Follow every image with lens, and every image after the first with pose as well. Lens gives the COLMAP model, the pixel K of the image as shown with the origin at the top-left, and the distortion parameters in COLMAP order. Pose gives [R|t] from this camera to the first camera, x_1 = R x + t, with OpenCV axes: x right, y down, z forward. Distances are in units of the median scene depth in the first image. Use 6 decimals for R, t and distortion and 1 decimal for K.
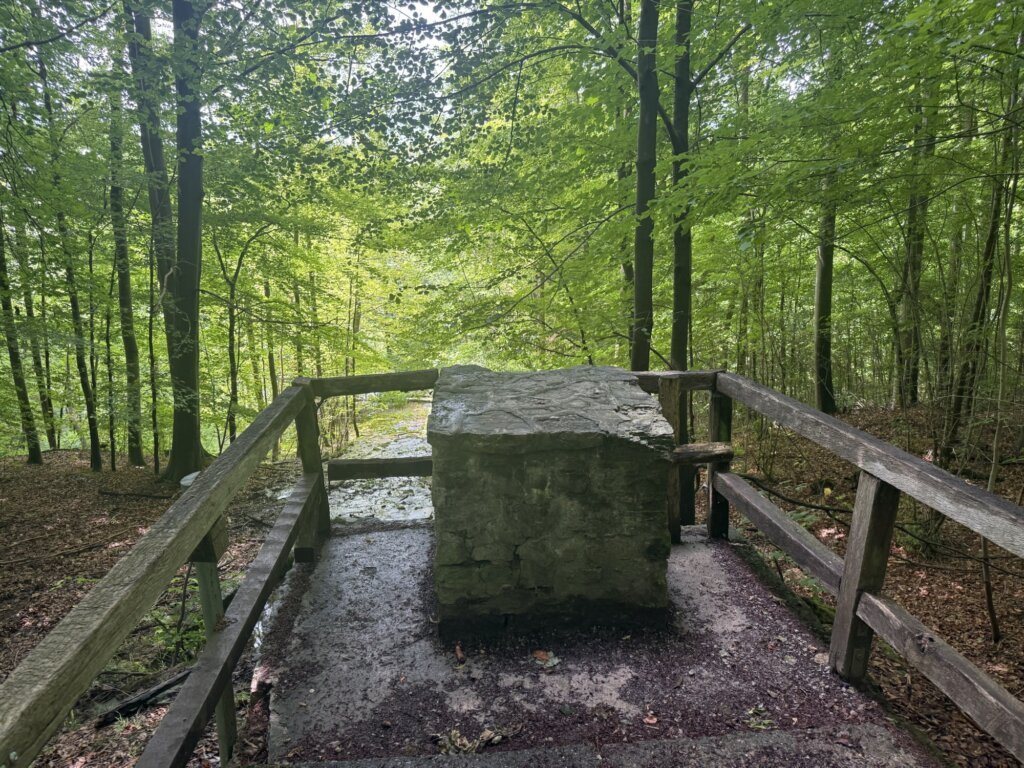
lens RADIAL K [[713.9, 0, 513.1], [0, 713.9, 385.2], [0, 0, 1]] dist [-0.000556, -0.000465]
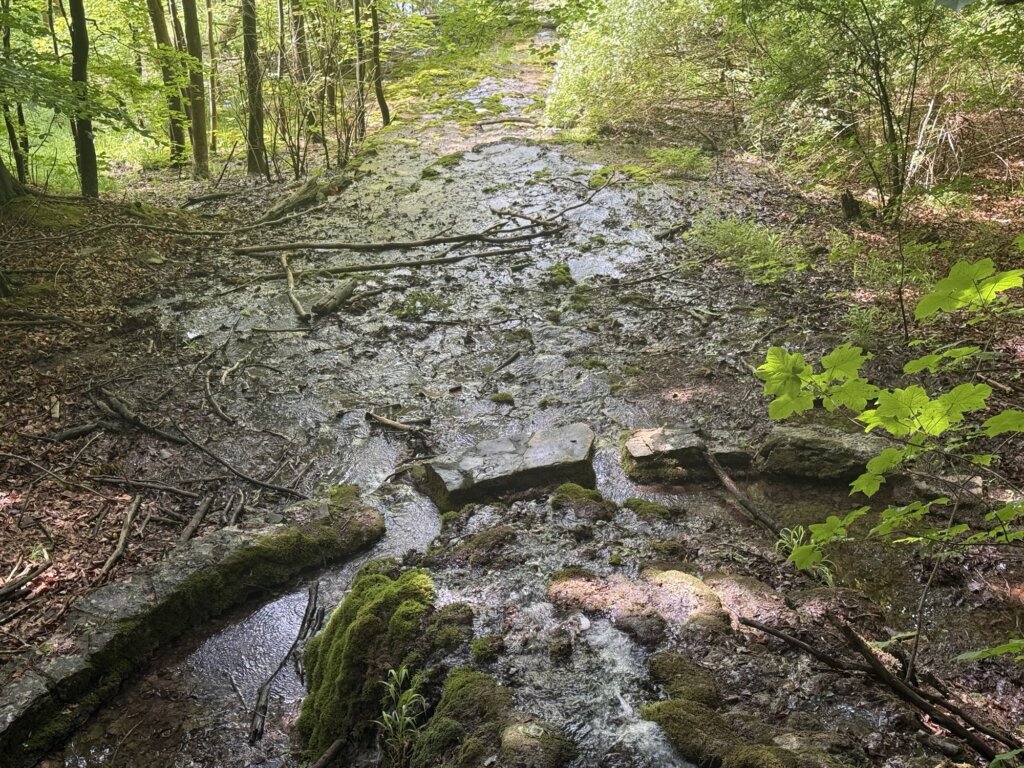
lens RADIAL K [[1470.0, 0, 510.8], [0, 1470.0, 383.6], [0, 0, 1]] dist [0.038905, 0.000000]
pose [[0.991081, 0.050156, -0.123461, -0.051760], [-0.014440, 0.961432, 0.274665, -0.038217], [0.132475, -0.270433, 0.953581, 0.243989]]
